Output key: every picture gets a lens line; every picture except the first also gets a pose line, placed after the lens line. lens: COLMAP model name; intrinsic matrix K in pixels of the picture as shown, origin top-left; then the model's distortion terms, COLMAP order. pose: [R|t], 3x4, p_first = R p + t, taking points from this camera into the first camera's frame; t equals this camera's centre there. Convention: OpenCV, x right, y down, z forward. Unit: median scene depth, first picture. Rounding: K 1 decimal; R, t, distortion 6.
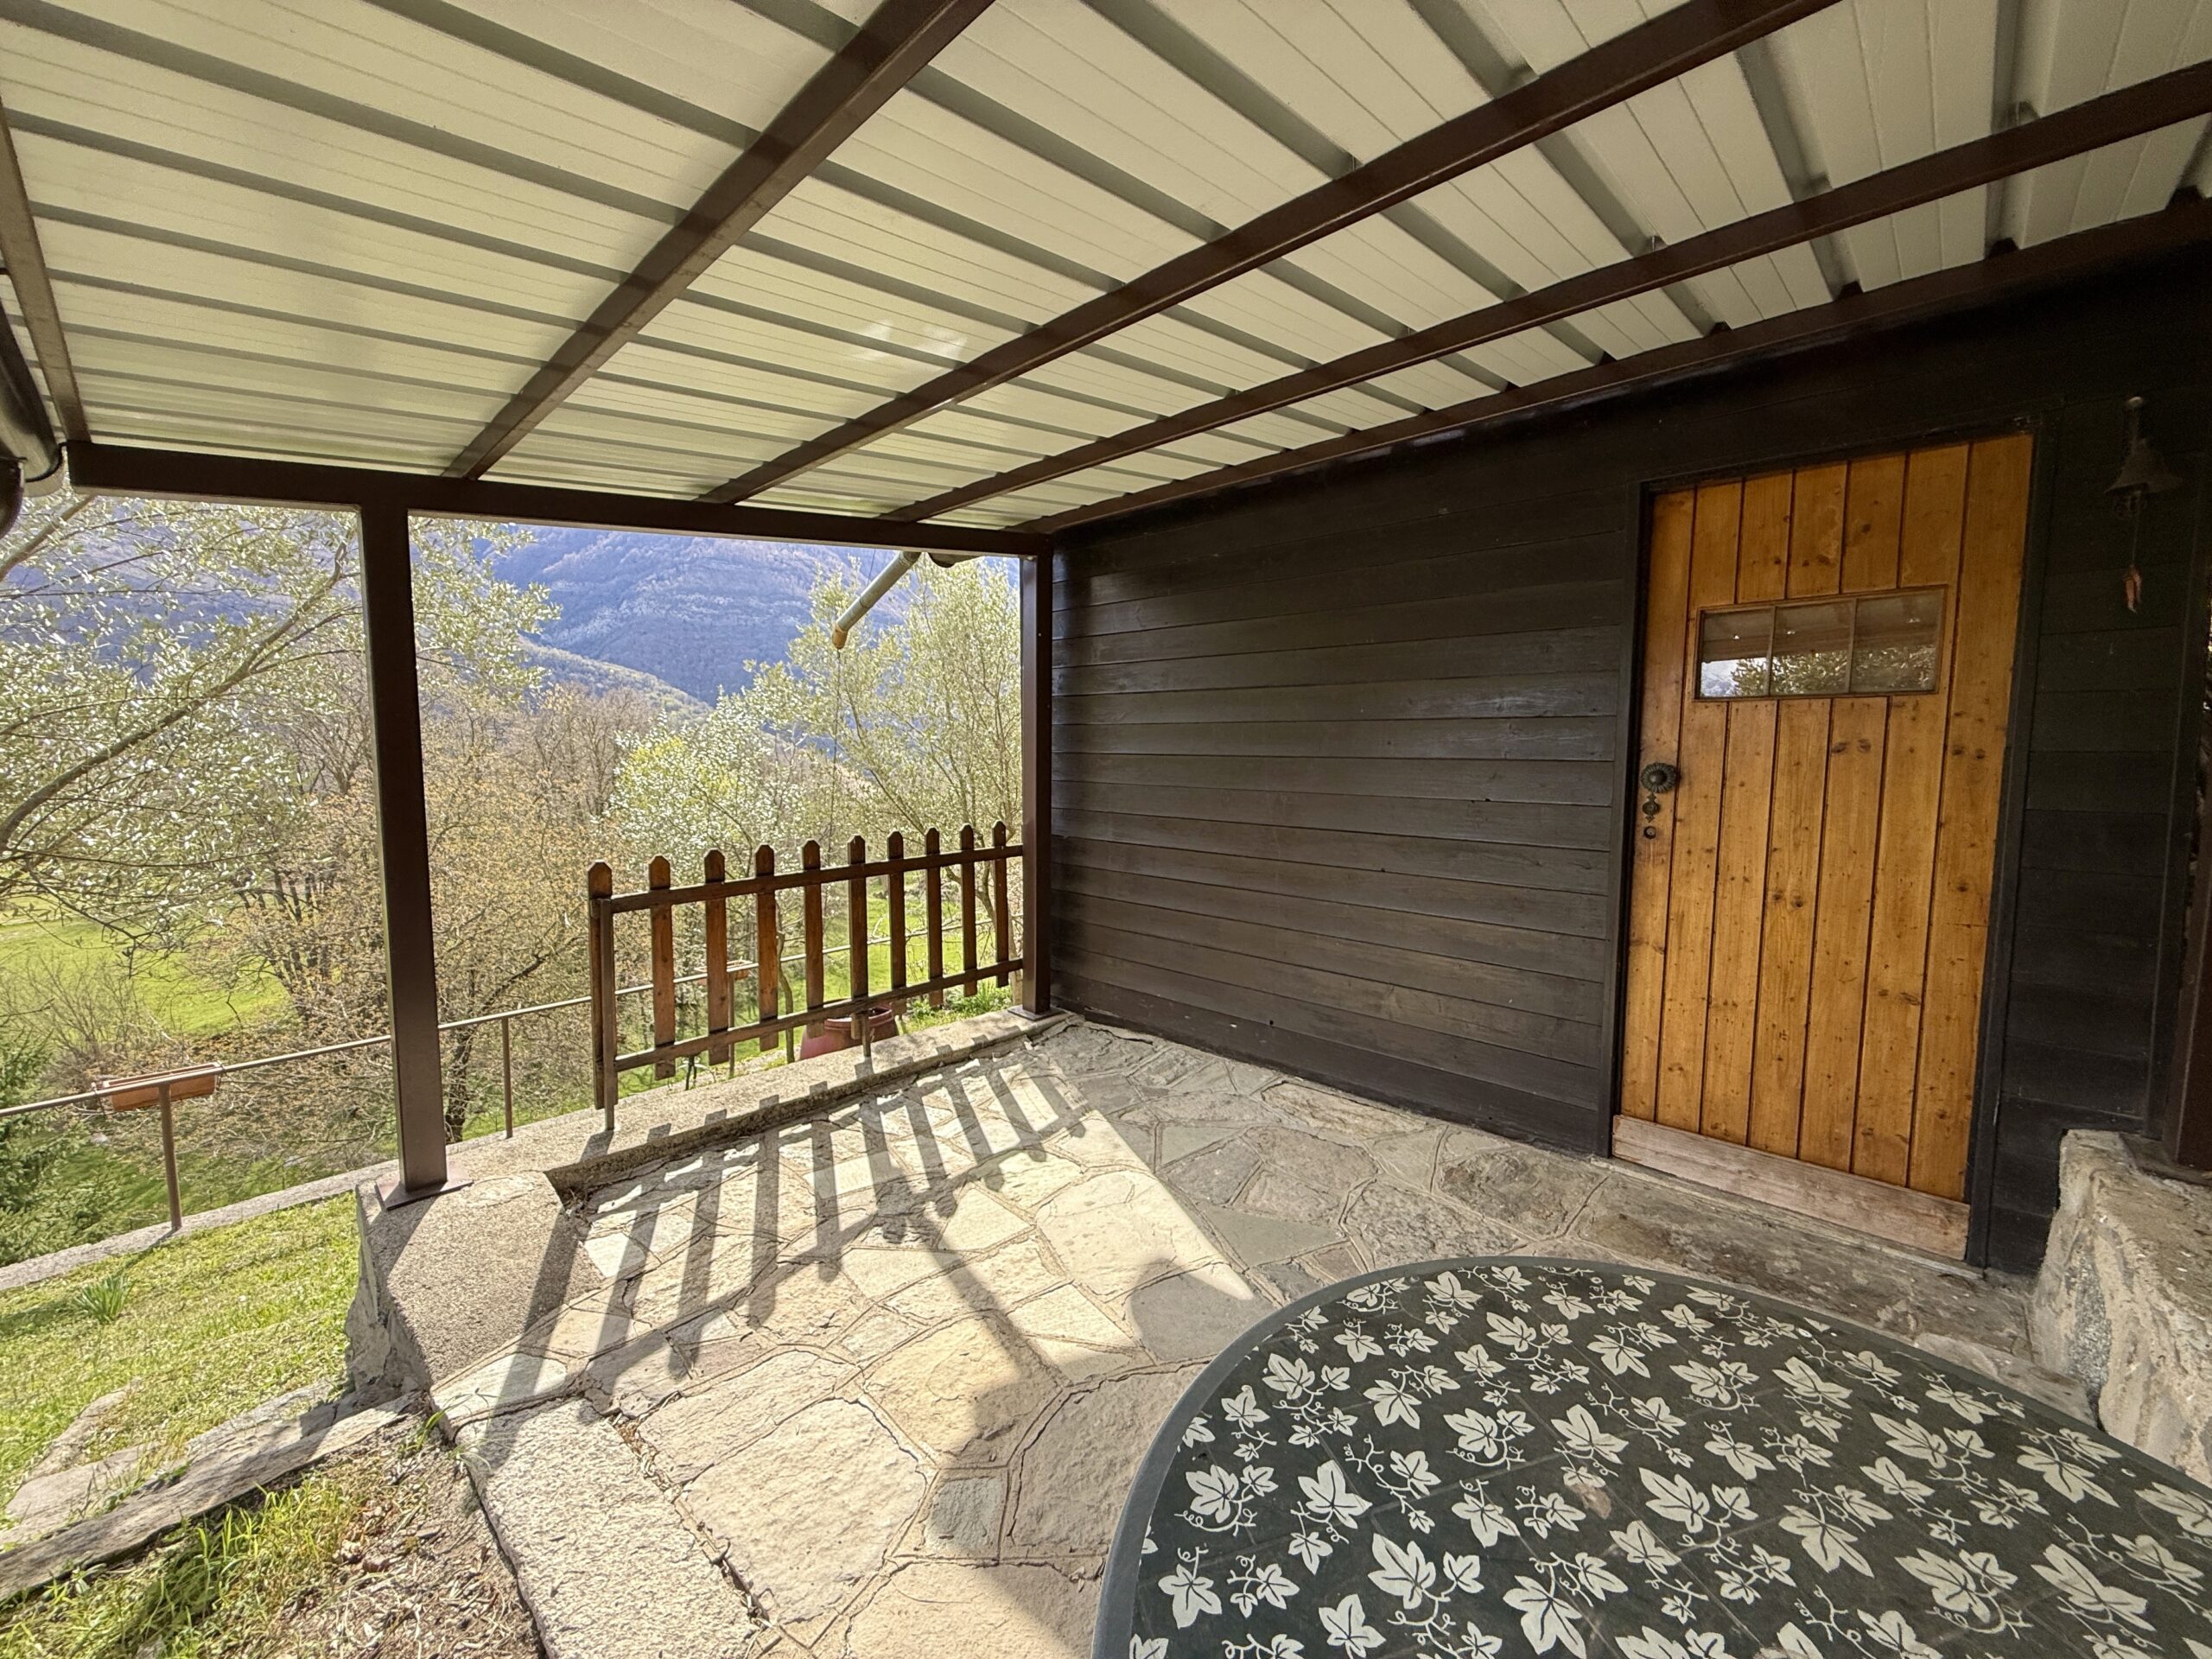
lens RADIAL K [[888.7, 0, 1110.6], [0, 888.7, 814.8], [0, 0, 1]] dist [0.001753, -0.000203]
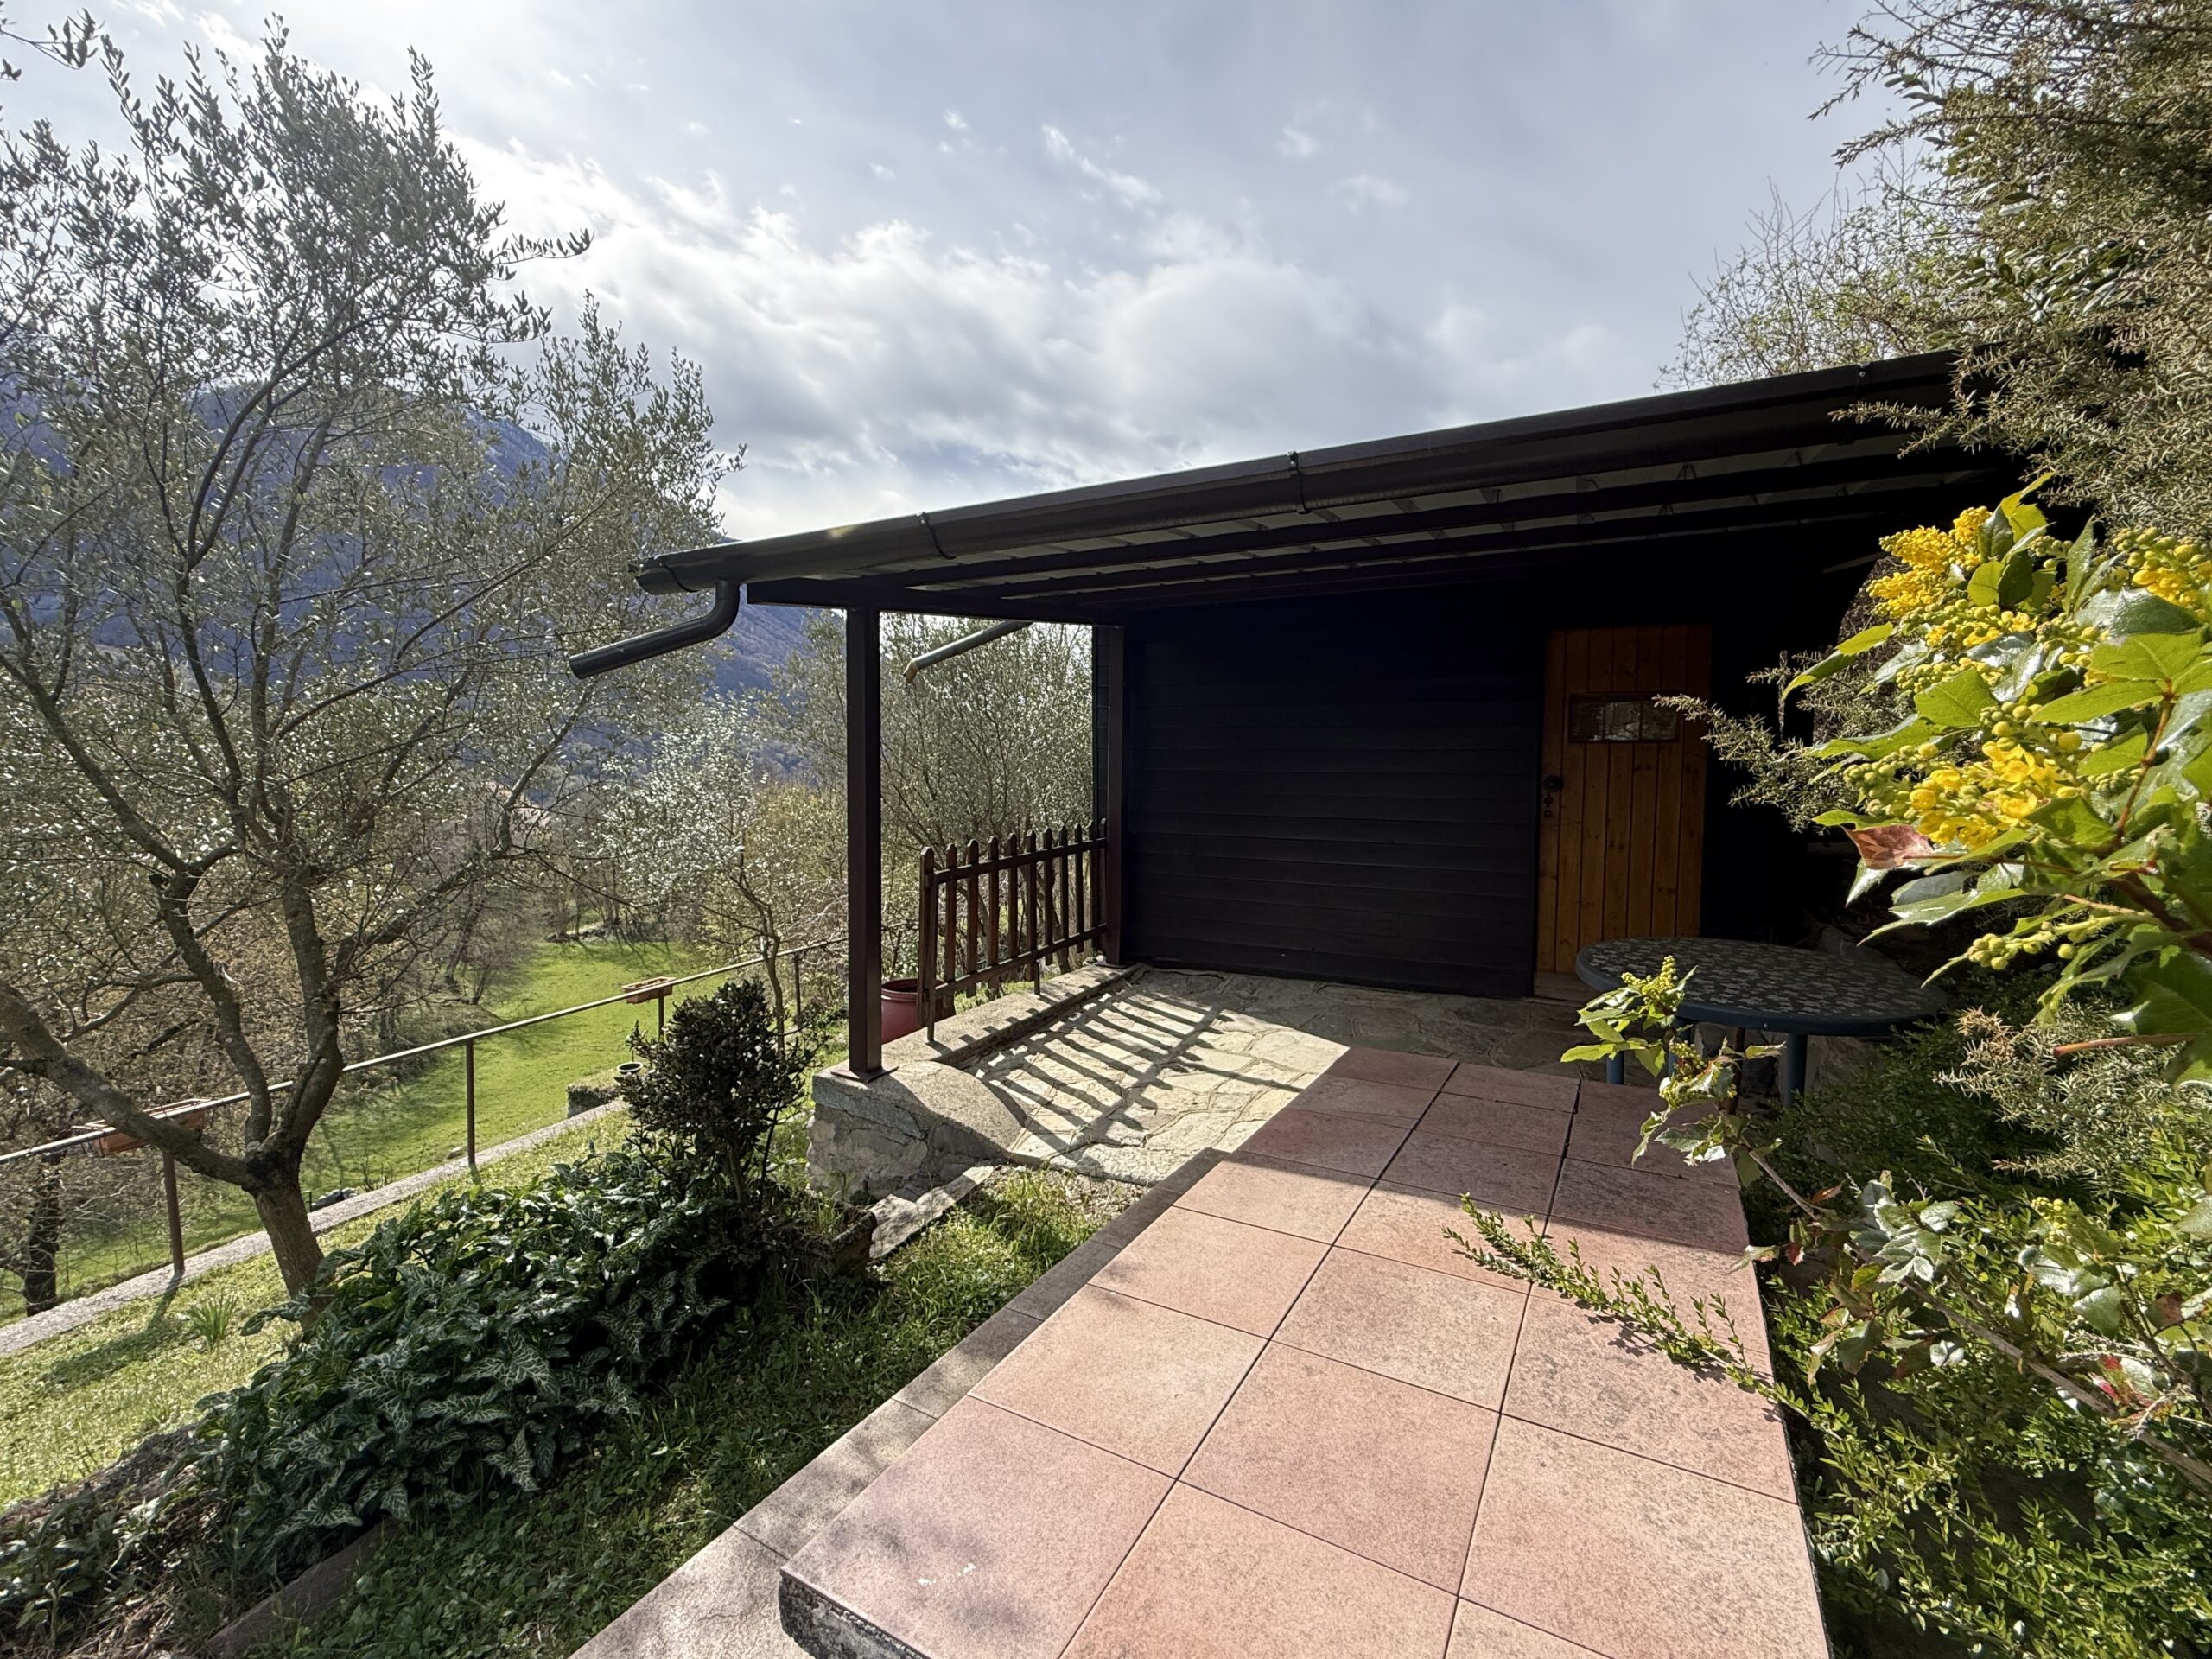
lens RADIAL K [[943.6, 0, 1096.1], [0, 943.6, 823.6], [0, 0, 1]] dist [0.000762, -0.000541]
pose [[0.955157, -0.019205, 0.295475, -0.854652], [0.024675, 0.999586, -0.014795, 0.045305], [-0.295069, 0.021423, 0.955236, -0.580521]]
